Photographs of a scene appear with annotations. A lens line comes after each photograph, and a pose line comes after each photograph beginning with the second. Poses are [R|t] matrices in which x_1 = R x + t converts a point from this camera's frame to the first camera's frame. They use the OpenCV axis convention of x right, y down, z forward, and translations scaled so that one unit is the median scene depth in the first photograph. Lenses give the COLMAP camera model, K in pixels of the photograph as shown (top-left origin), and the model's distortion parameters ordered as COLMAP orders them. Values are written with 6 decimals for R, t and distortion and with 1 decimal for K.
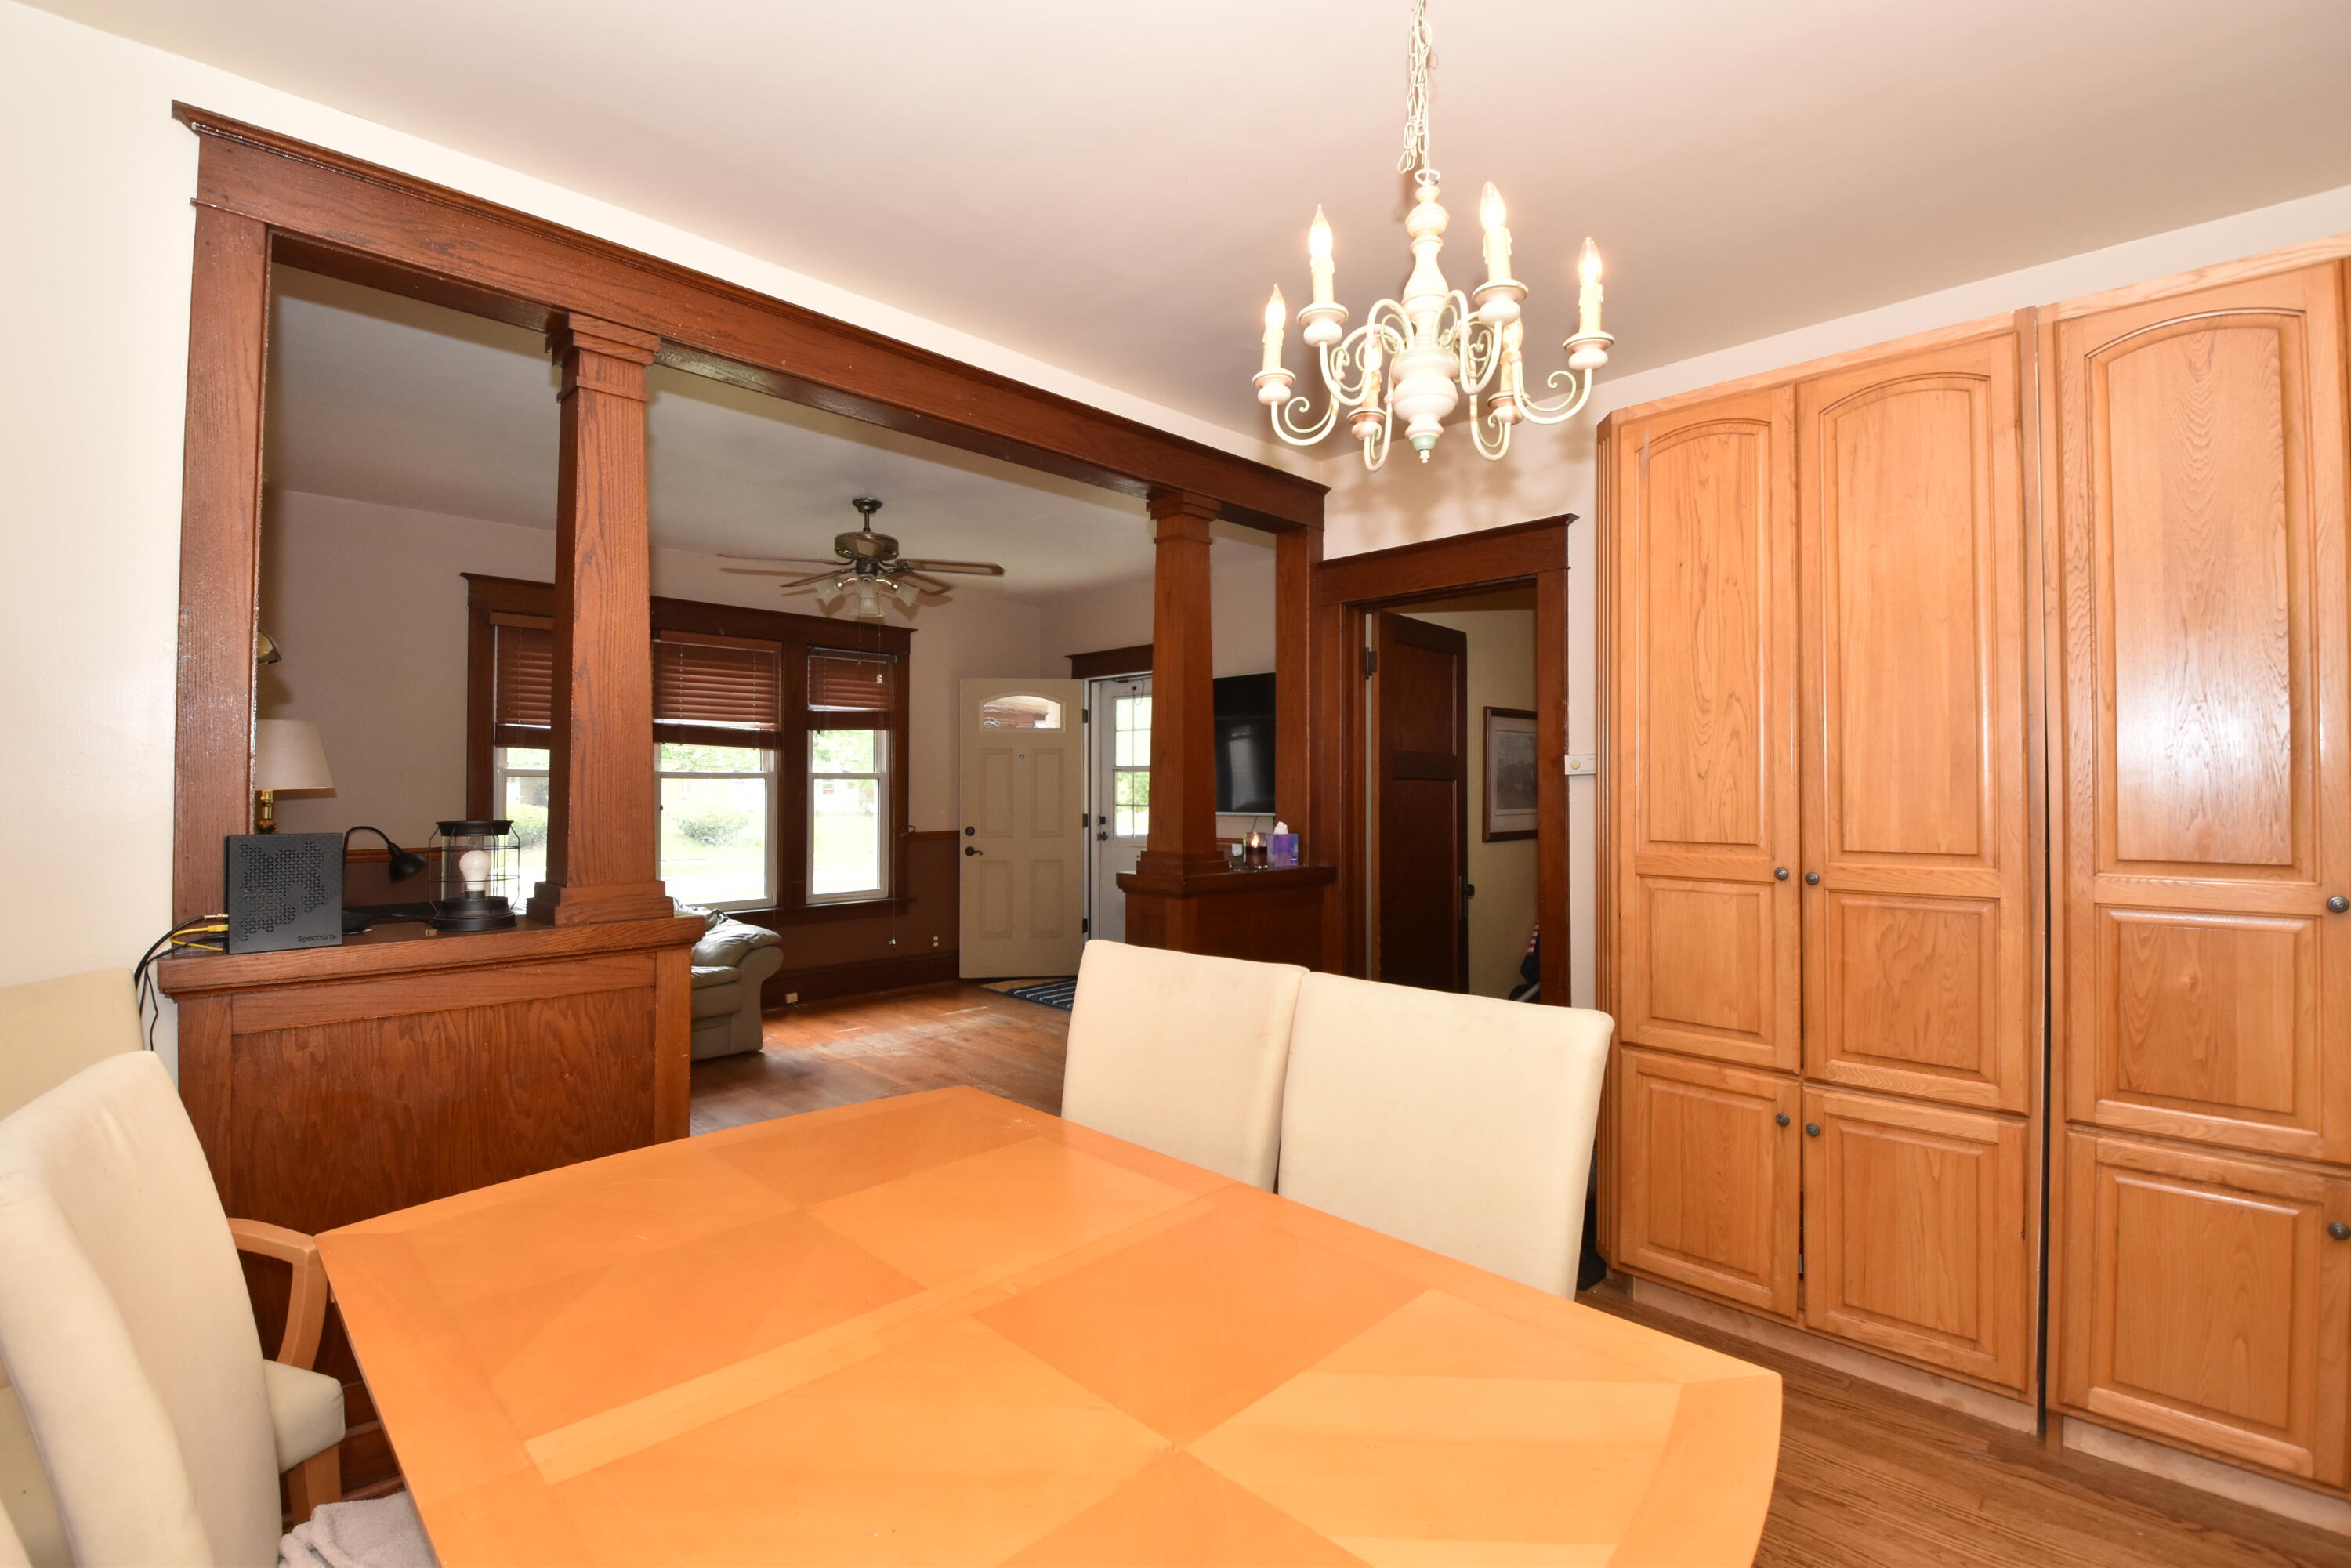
lens RADIAL K [[1043.6, 0, 1179.4], [0, 1043.6, 771.8], [0, 0, 1]] dist [0.000894, -0.015303]
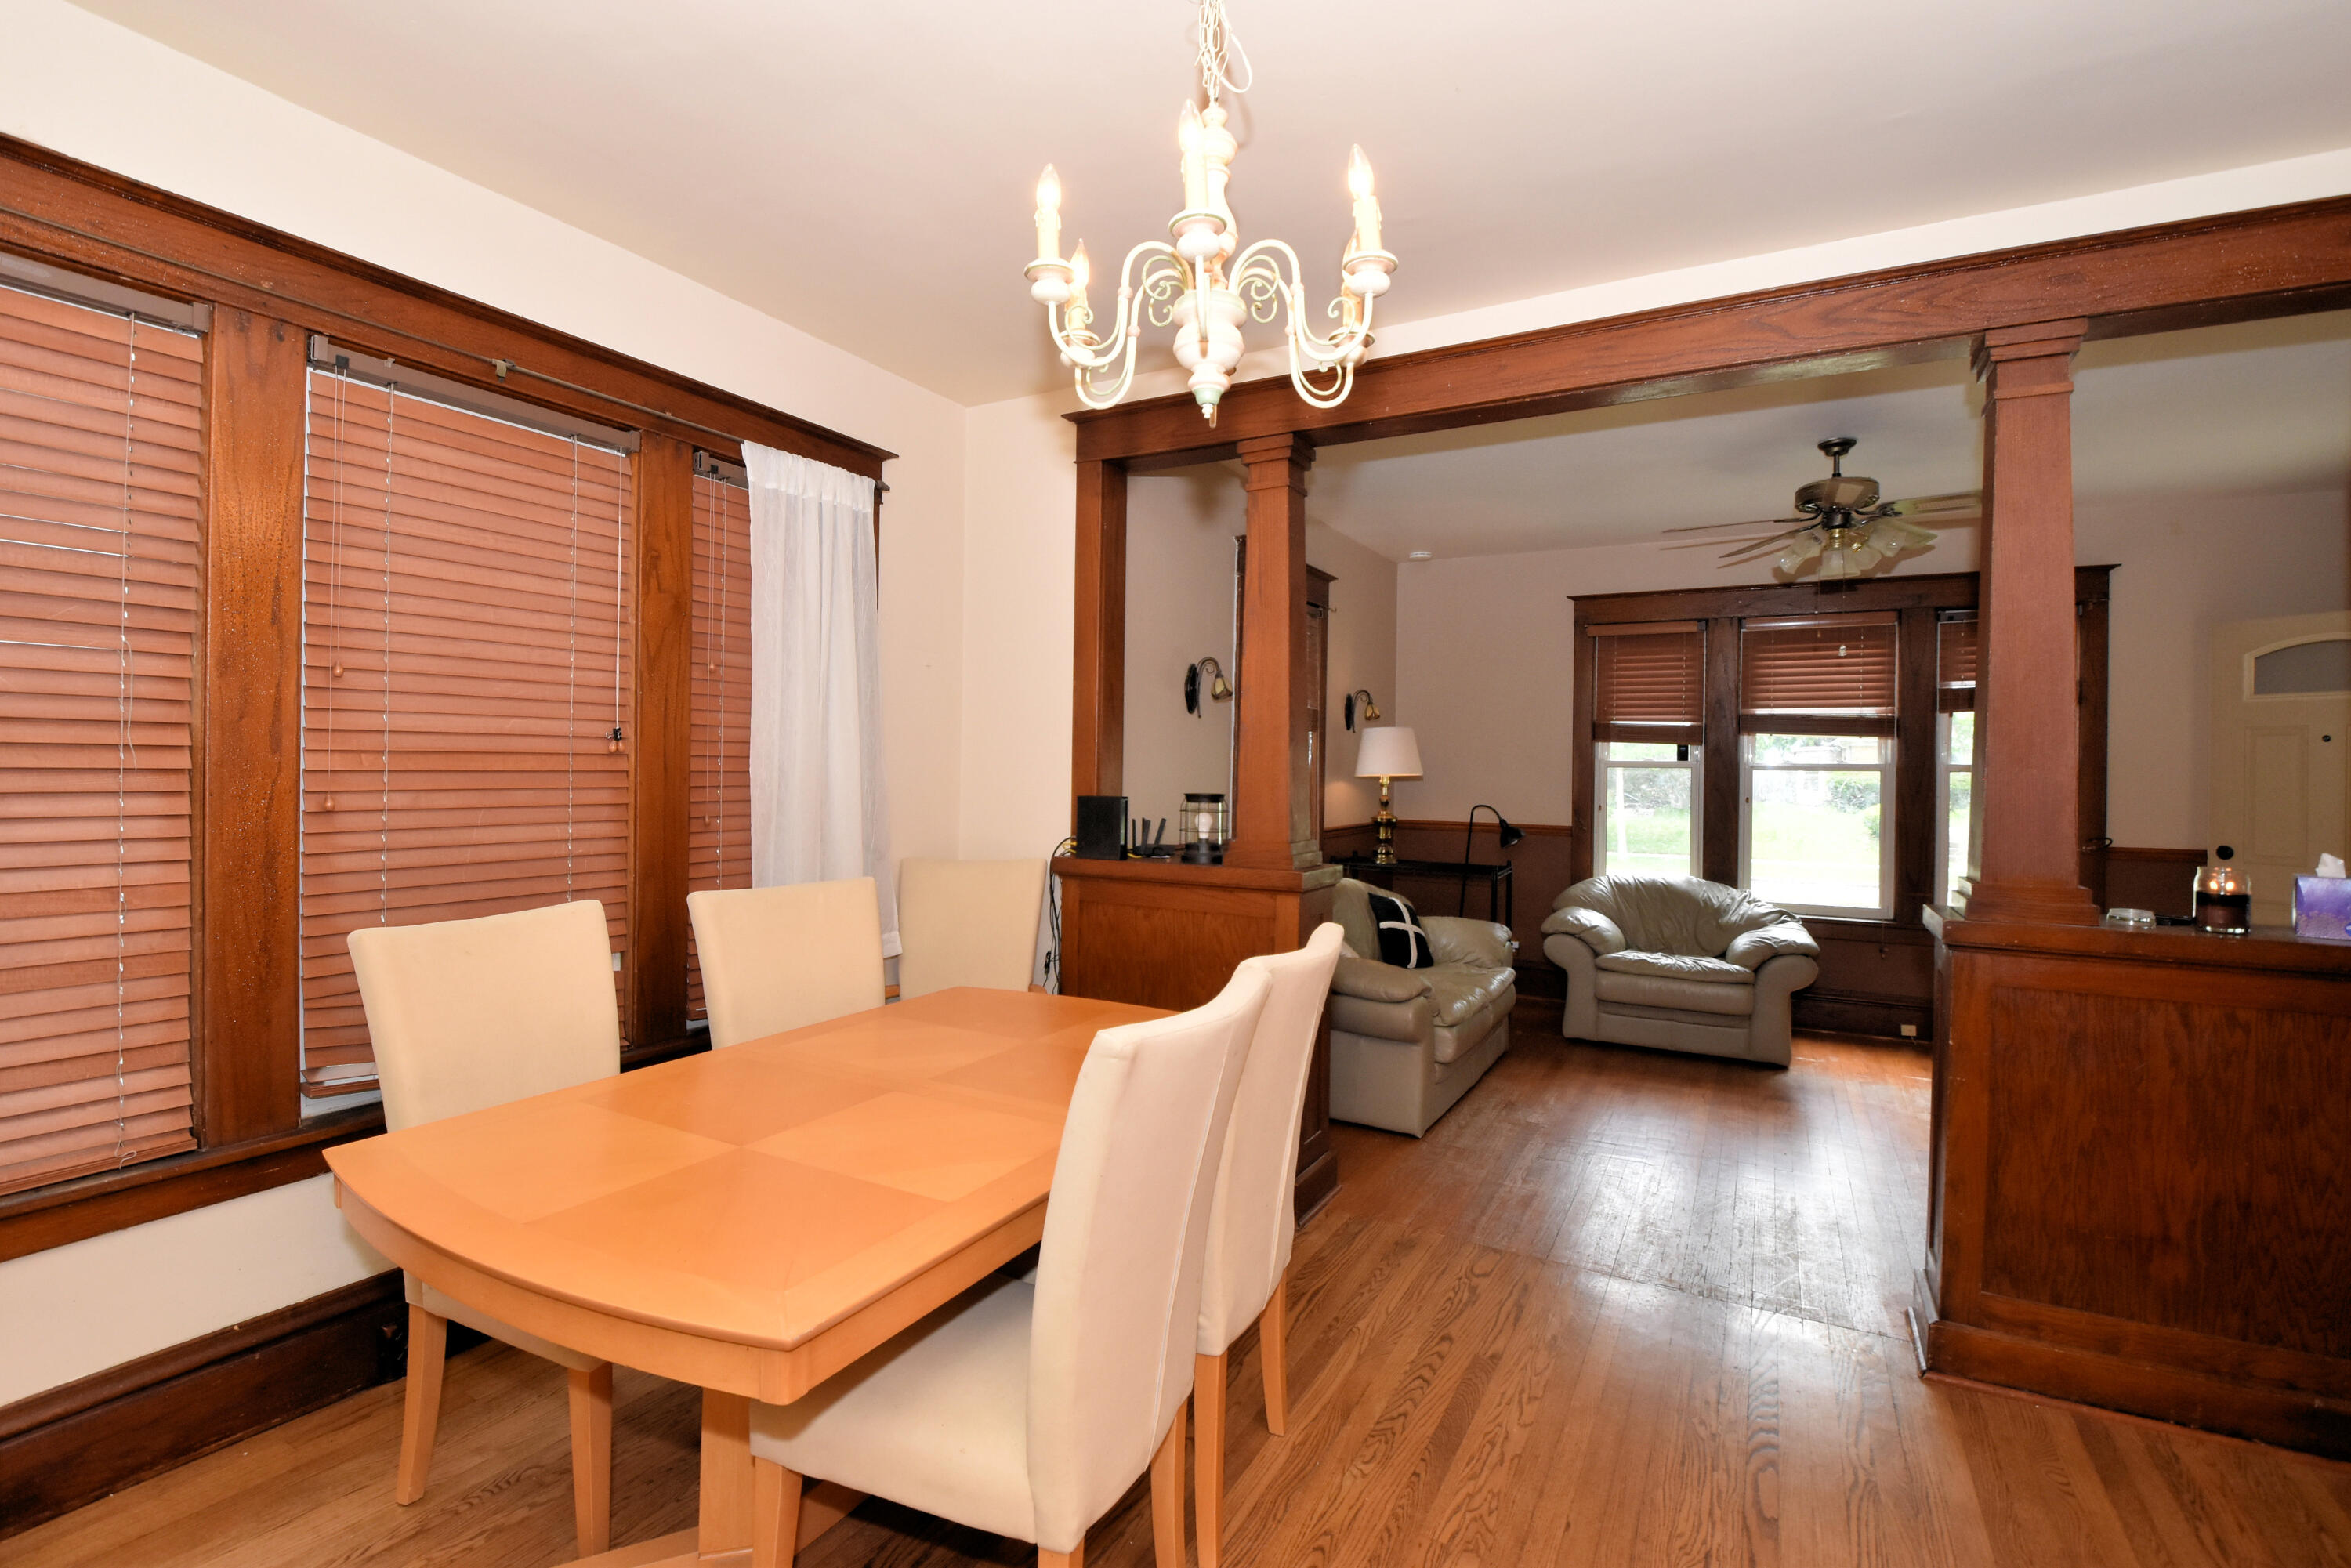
lens RADIAL K [[1043.6, 0, 1179.4], [0, 1043.6, 771.8], [0, 0, 1]] dist [0.000894, -0.015303]
pose [[0.260450, 0.003168, -0.965482, 0.280316], [0.000862, 0.999993, 0.003514, 0.003826], [0.965487, -0.001747, 0.260446, 0.197479]]
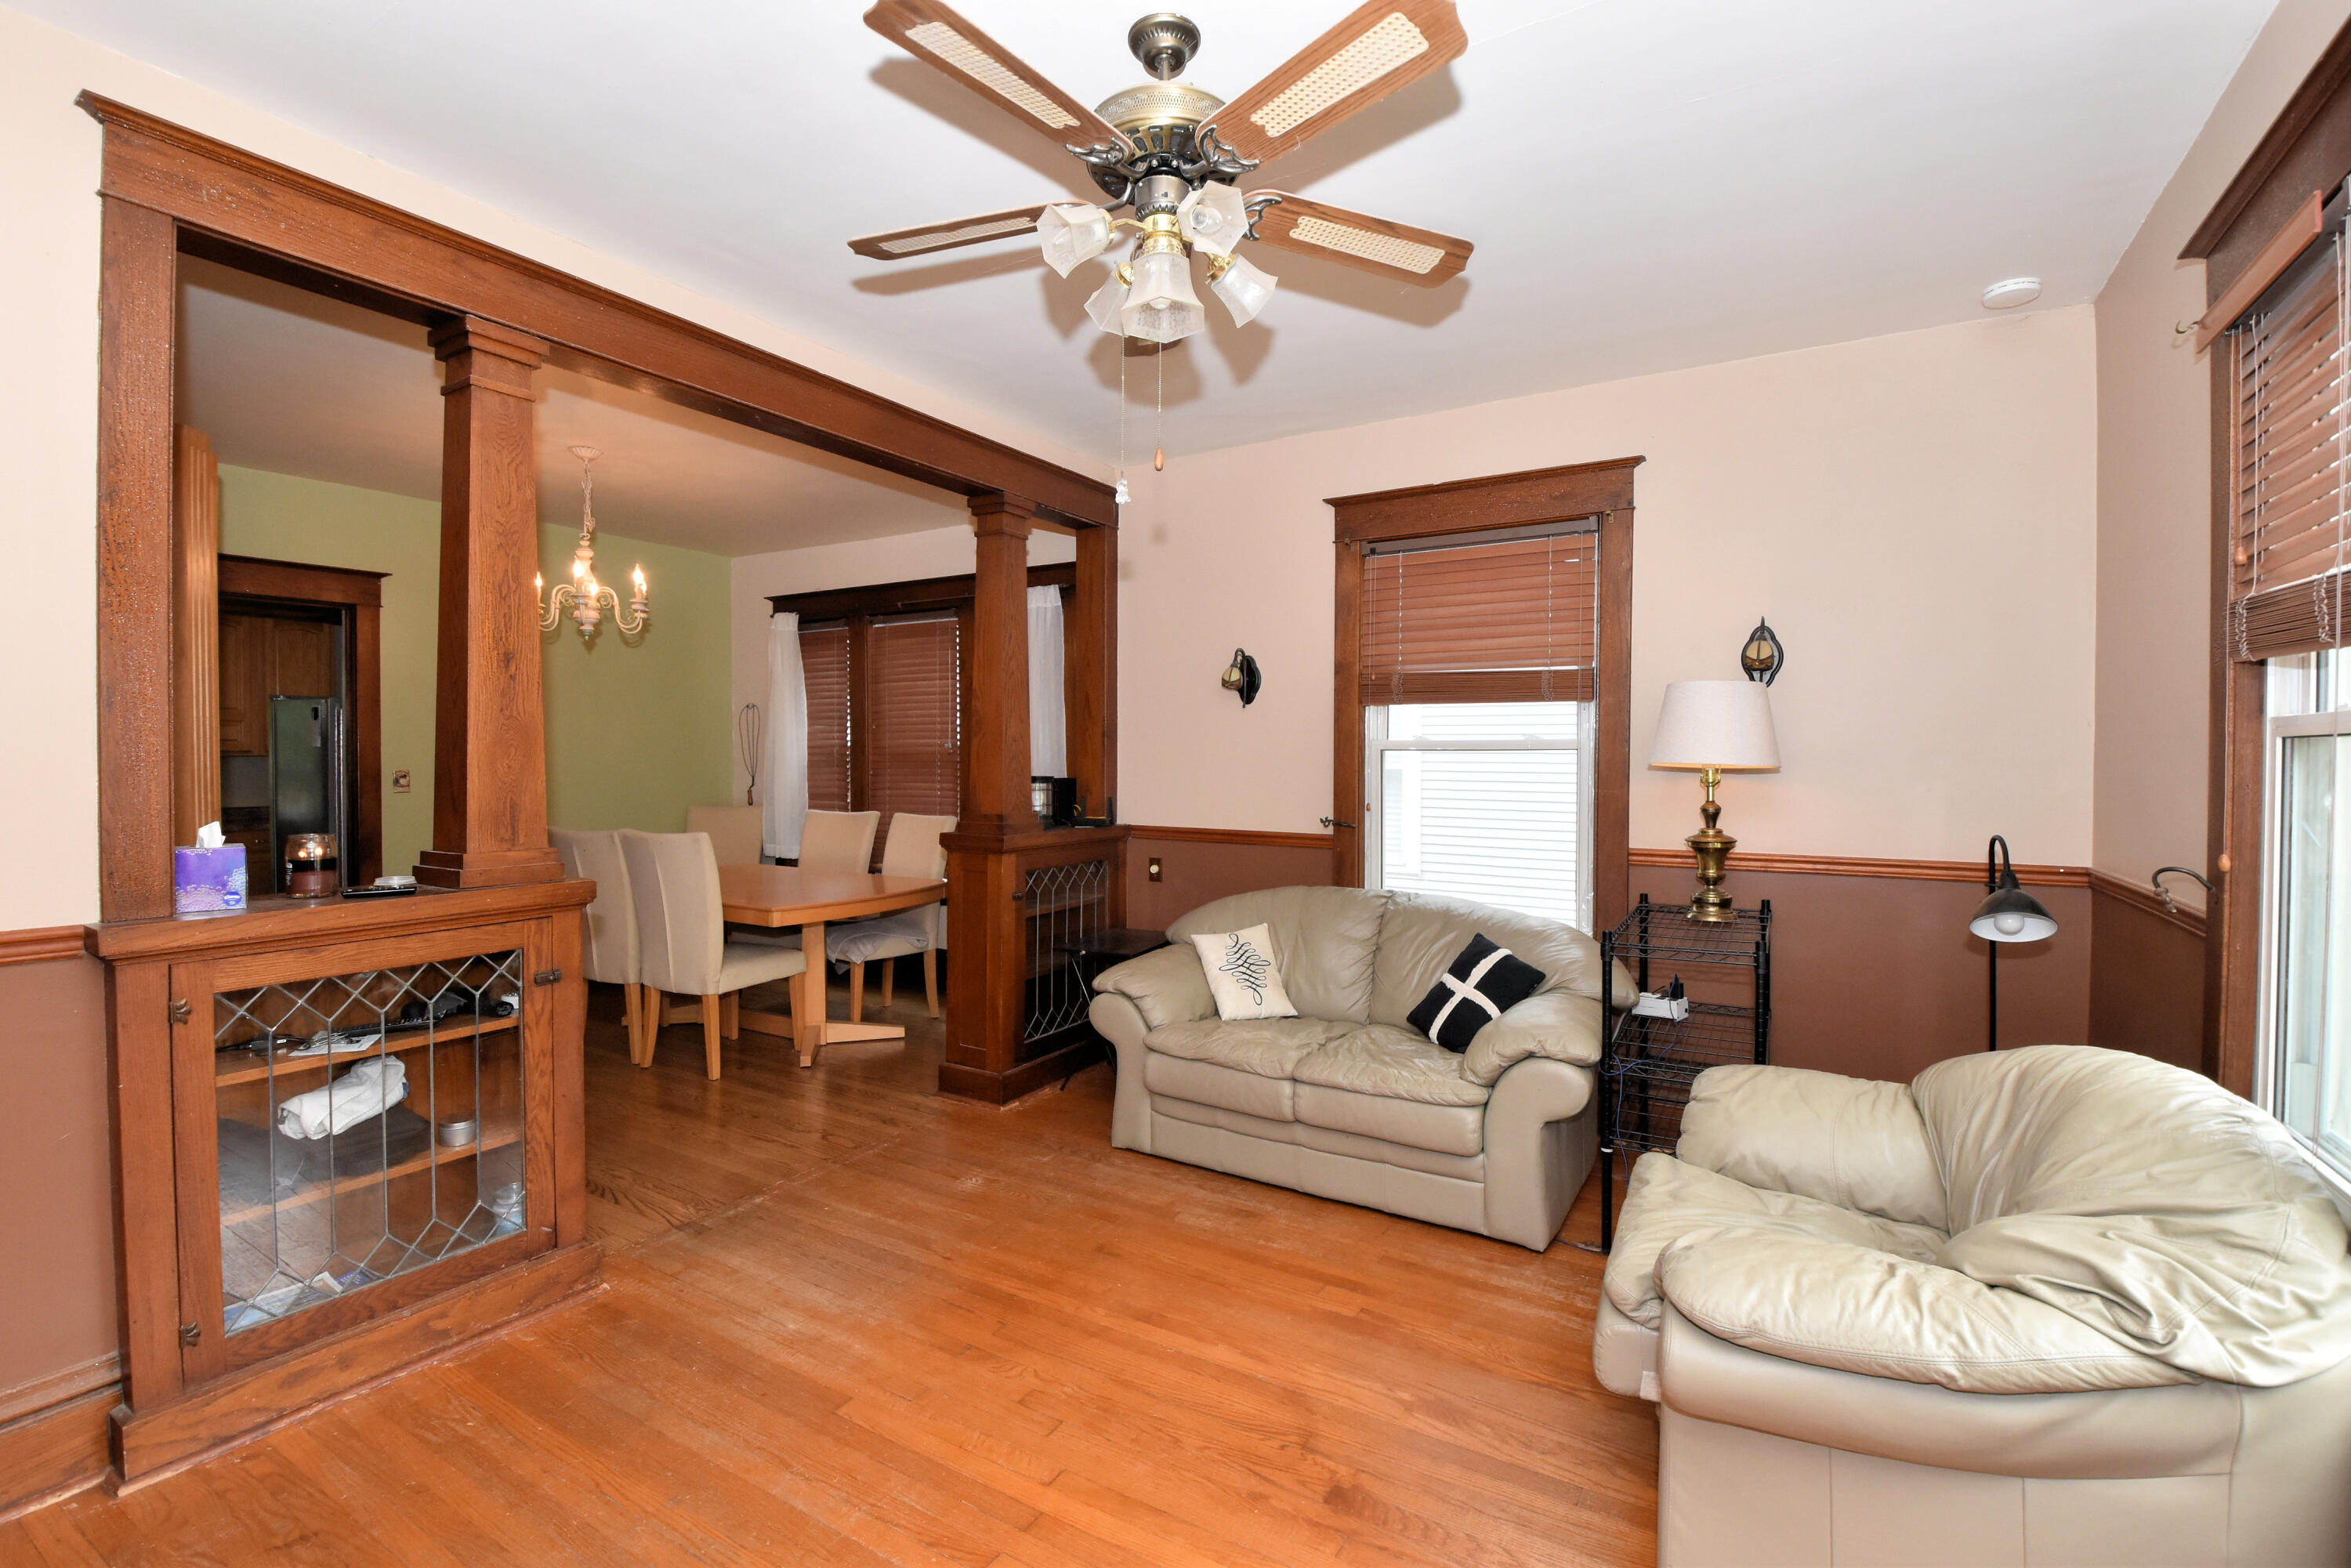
lens RADIAL K [[1043.6, 0, 1179.4], [0, 1043.6, 771.8], [0, 0, 1]] dist [0.000894, -0.015303]
pose [[-0.974368, -0.003793, -0.224928, -0.167869], [-0.003275, 0.999991, -0.002677, 0.015748], [0.224936, -0.001872, -0.974372, 1.034976]]
